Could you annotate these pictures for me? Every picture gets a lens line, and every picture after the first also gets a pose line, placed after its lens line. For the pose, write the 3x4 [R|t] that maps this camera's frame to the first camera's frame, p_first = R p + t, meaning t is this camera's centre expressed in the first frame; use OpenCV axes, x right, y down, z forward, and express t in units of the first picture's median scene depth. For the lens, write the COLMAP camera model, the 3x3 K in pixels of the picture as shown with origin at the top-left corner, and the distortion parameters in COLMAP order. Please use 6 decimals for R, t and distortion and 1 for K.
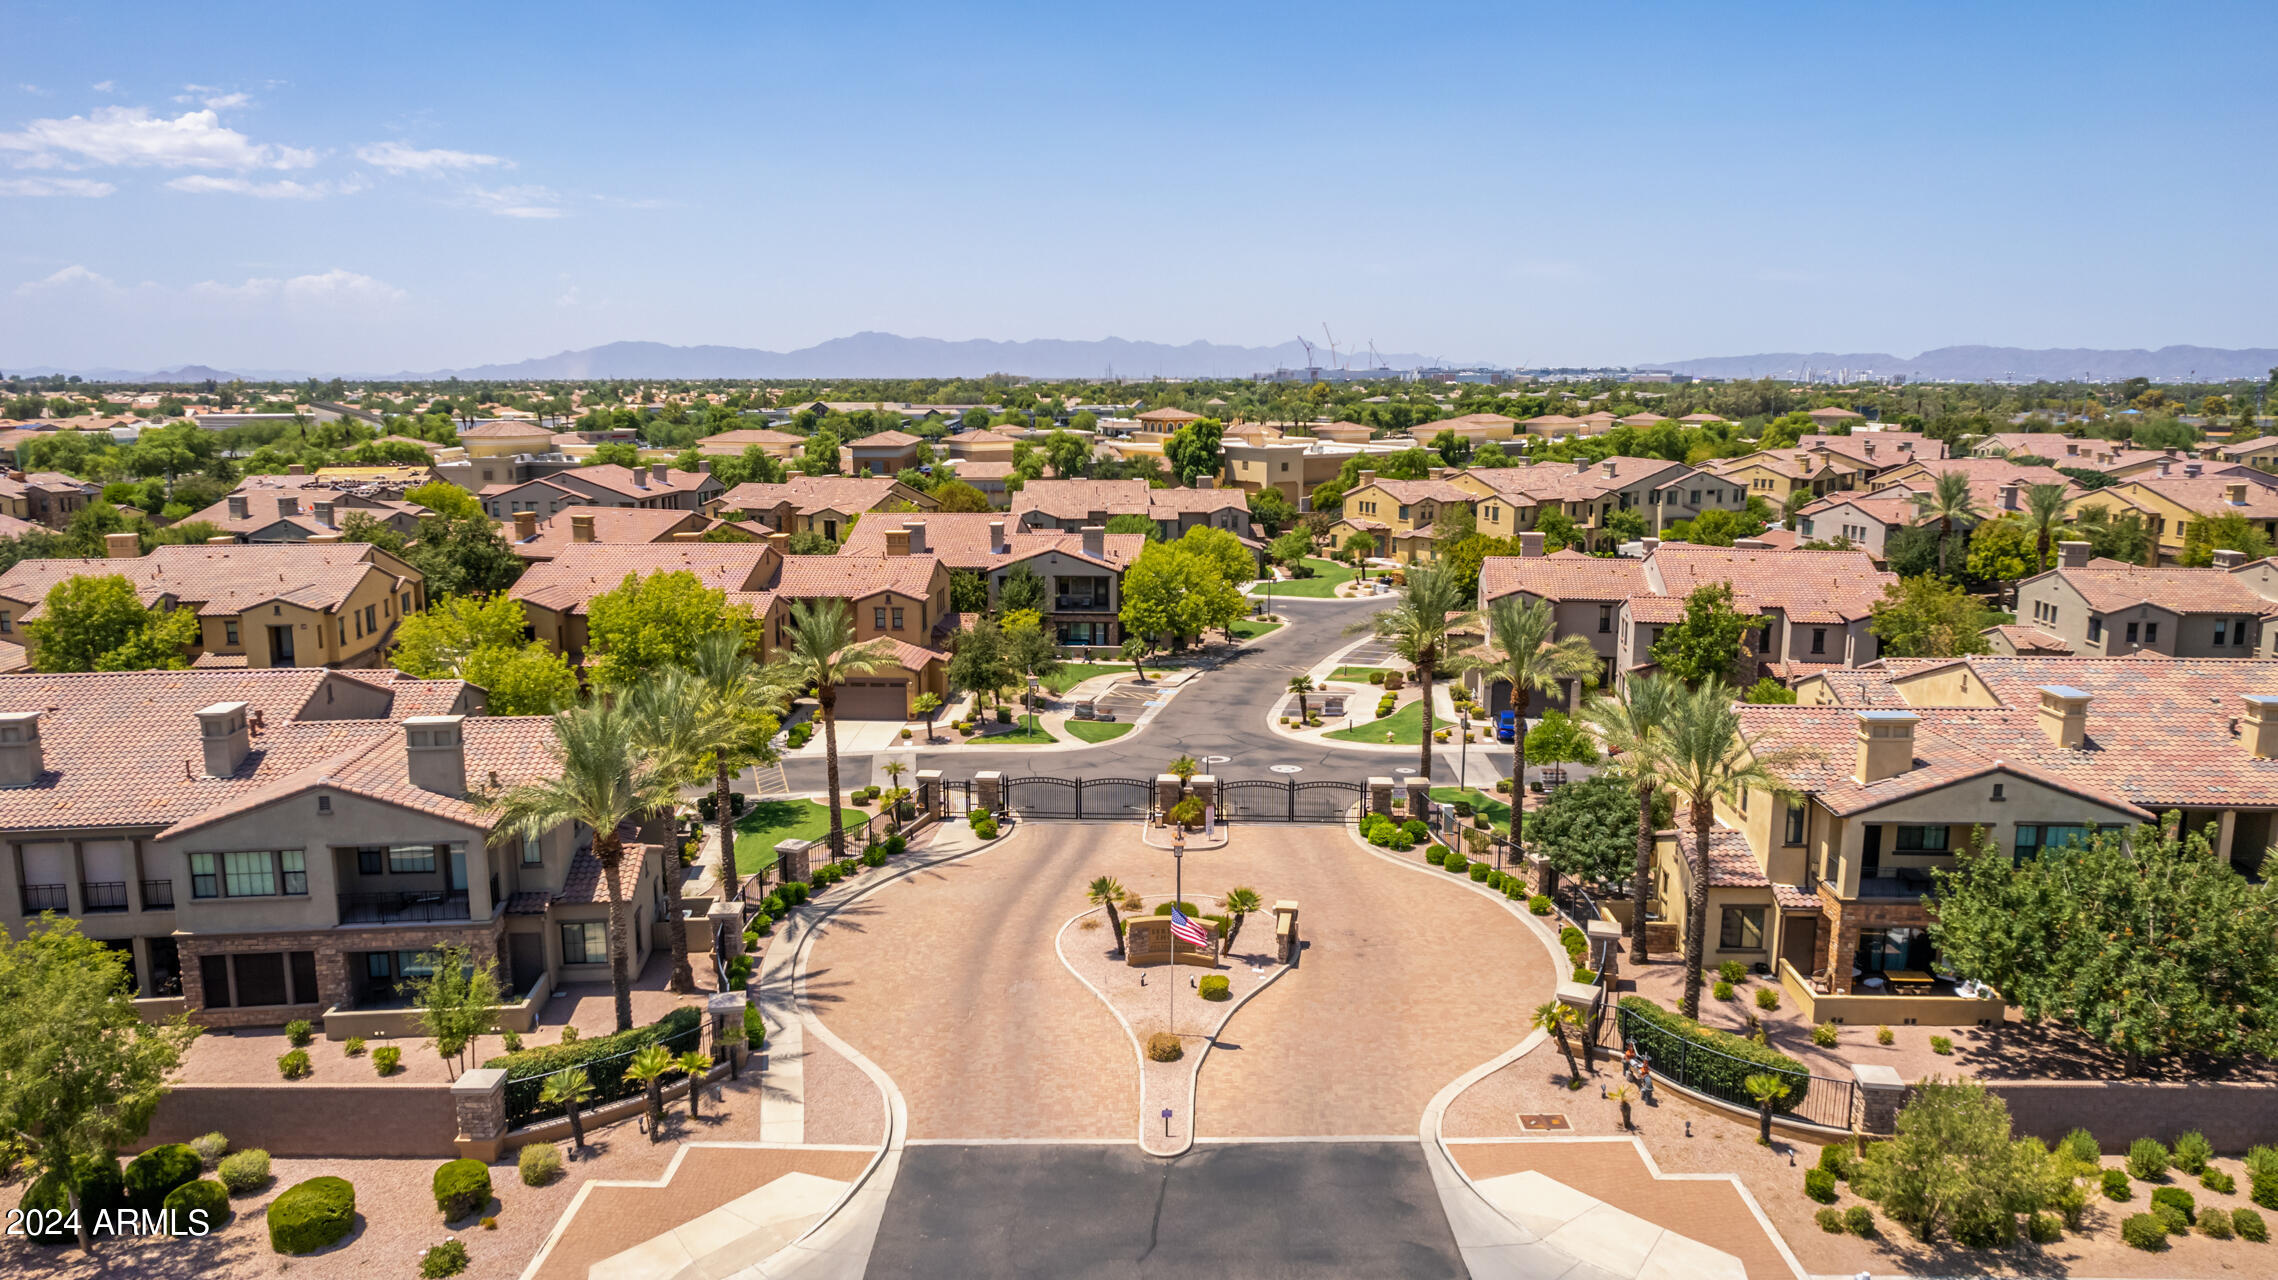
lens RADIAL K [[1447.5, 0, 1139.0], [0, 1447.5, 640.0], [0, 0, 1]] dist [-0.074627, 0.059464]
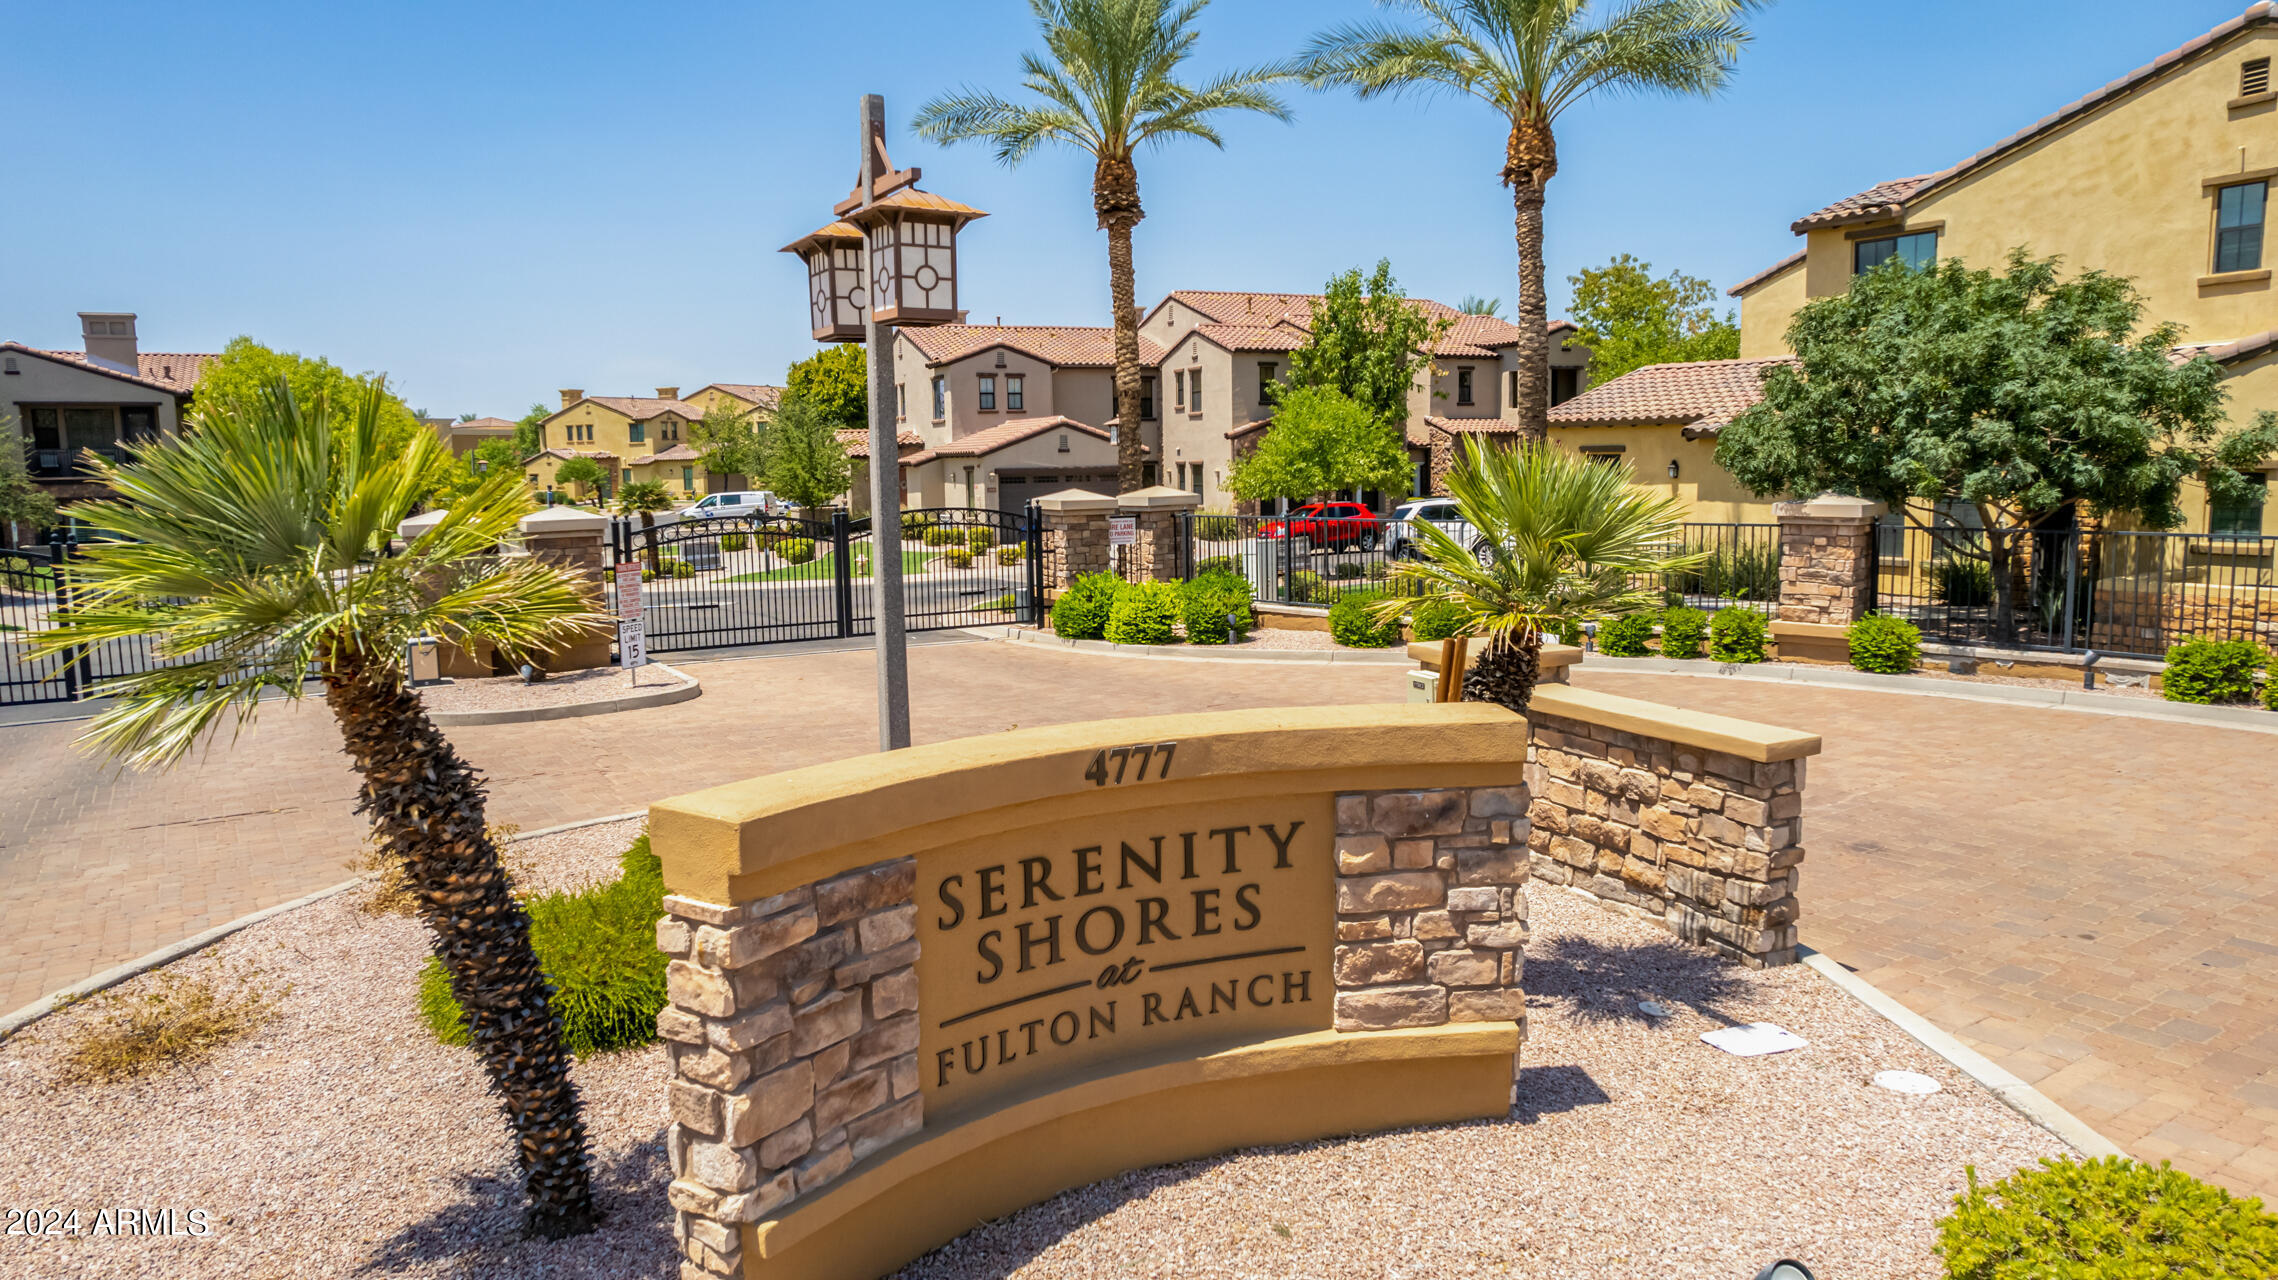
lens RADIAL K [[1447.5, 0, 1139.0], [0, 1447.5, 640.0], [0, 0, 1]] dist [-0.074627, 0.059464]
pose [[0.832059, -0.084968, 0.548140, -0.025421], [0.115705, 0.993047, -0.021703, 0.163508], [-0.542485, 0.081480, 0.836105, 0.789862]]
